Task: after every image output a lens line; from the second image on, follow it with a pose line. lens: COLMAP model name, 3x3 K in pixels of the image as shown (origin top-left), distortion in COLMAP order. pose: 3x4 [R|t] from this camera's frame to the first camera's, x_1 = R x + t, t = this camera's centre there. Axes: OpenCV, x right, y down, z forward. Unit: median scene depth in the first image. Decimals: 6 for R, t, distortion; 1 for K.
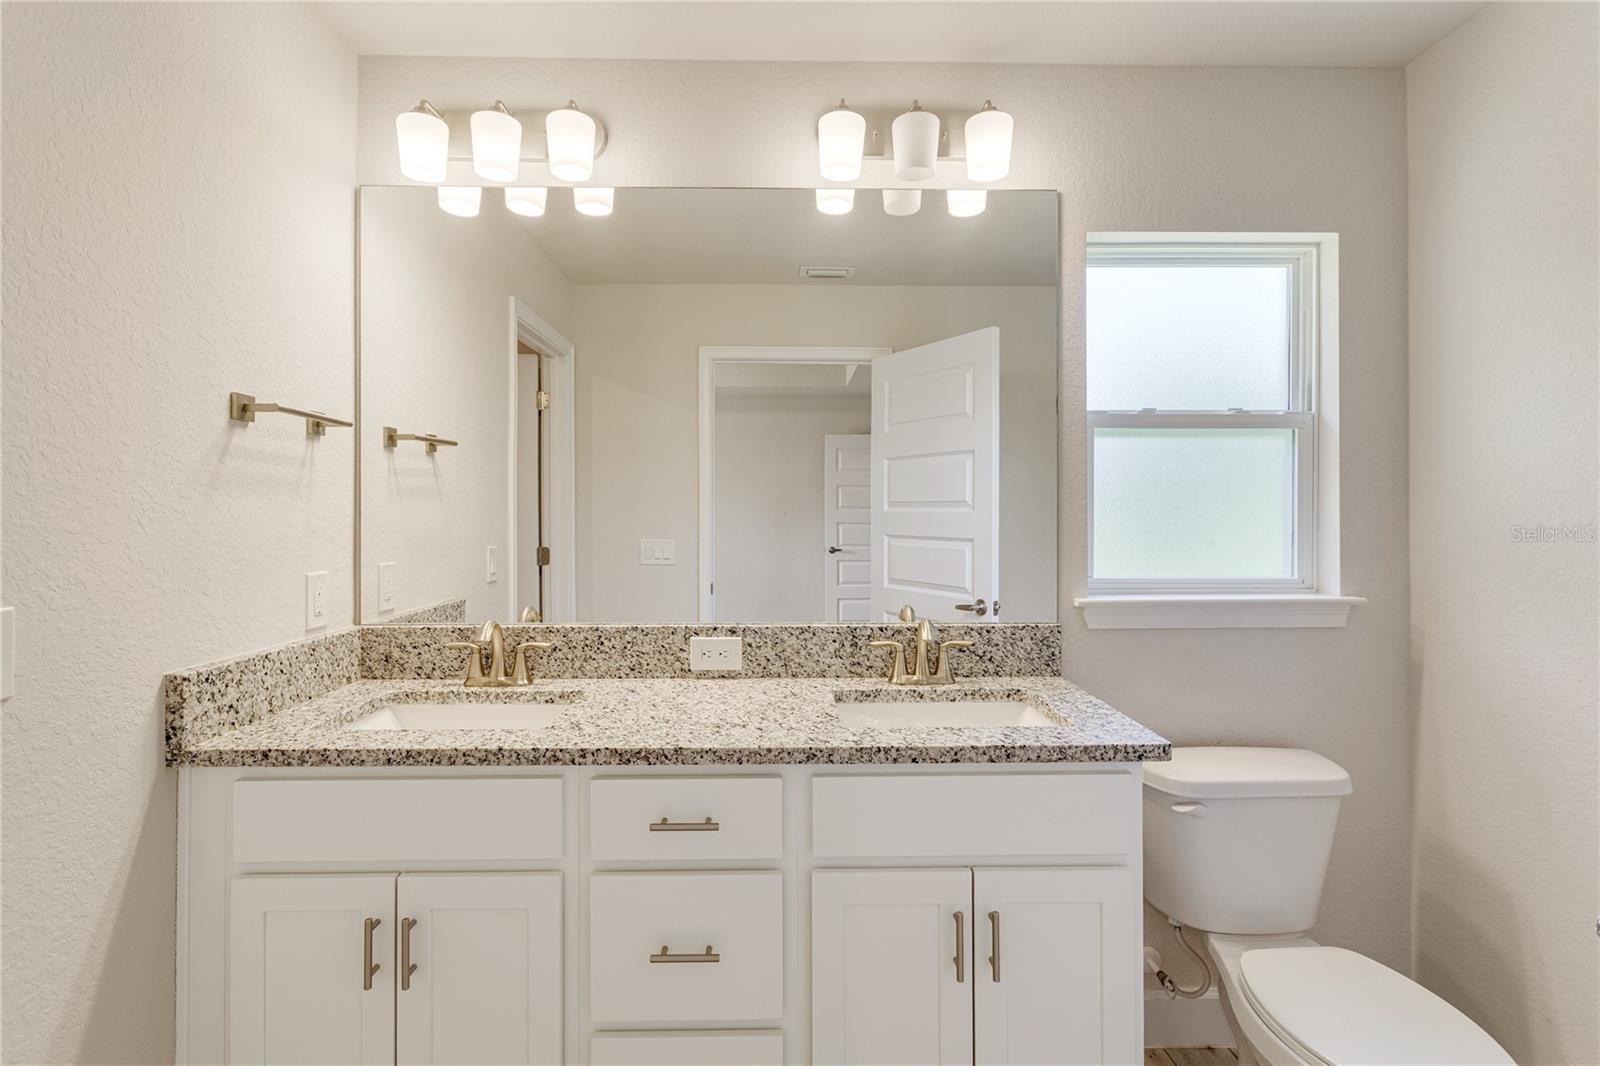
lens RADIAL K [[771.1, 0, 796.1], [0, 771.1, 523.1], [0, 0, 1]] dist [0.001071, 0.000271]
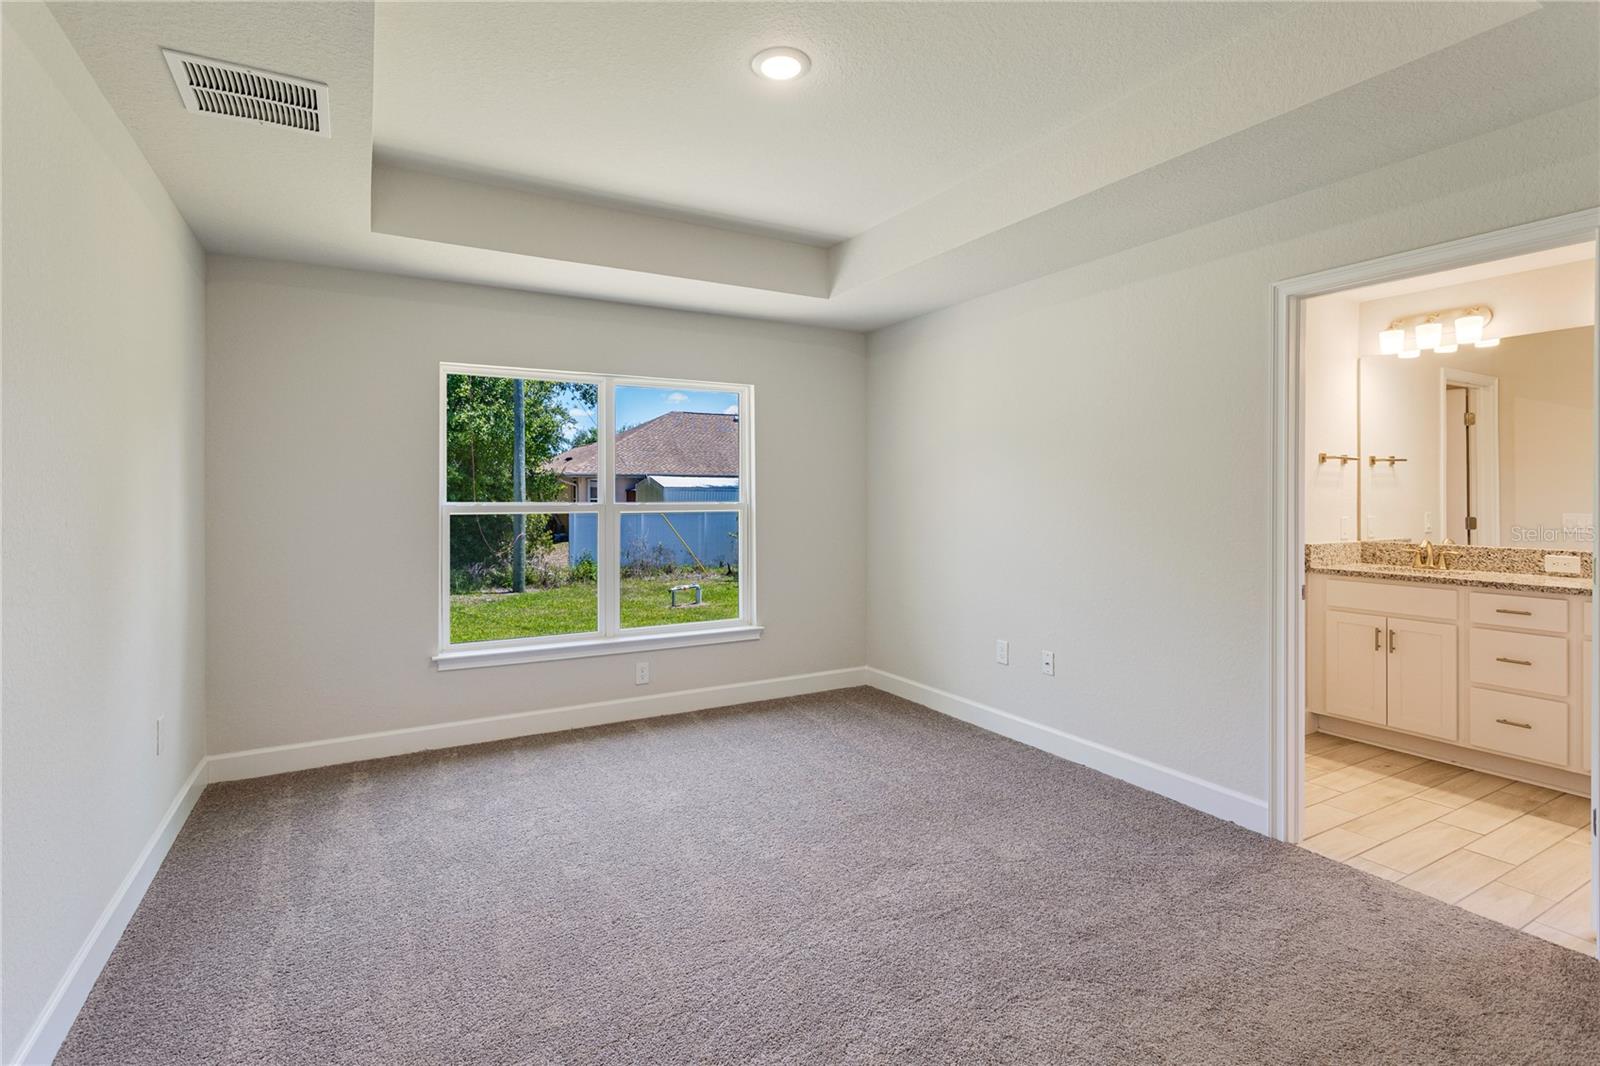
lens RADIAL K [[771.1, 0, 787.6], [0, 771.1, 489.8], [0, 0, 1]] dist [0.001071, 0.000271]
pose [[0.476832, -0.006874, -0.878968, 0.712793], [-0.009487, 0.999871, -0.012966, 0.022012], [0.878943, 0.014521, 0.476705, -1.754327]]
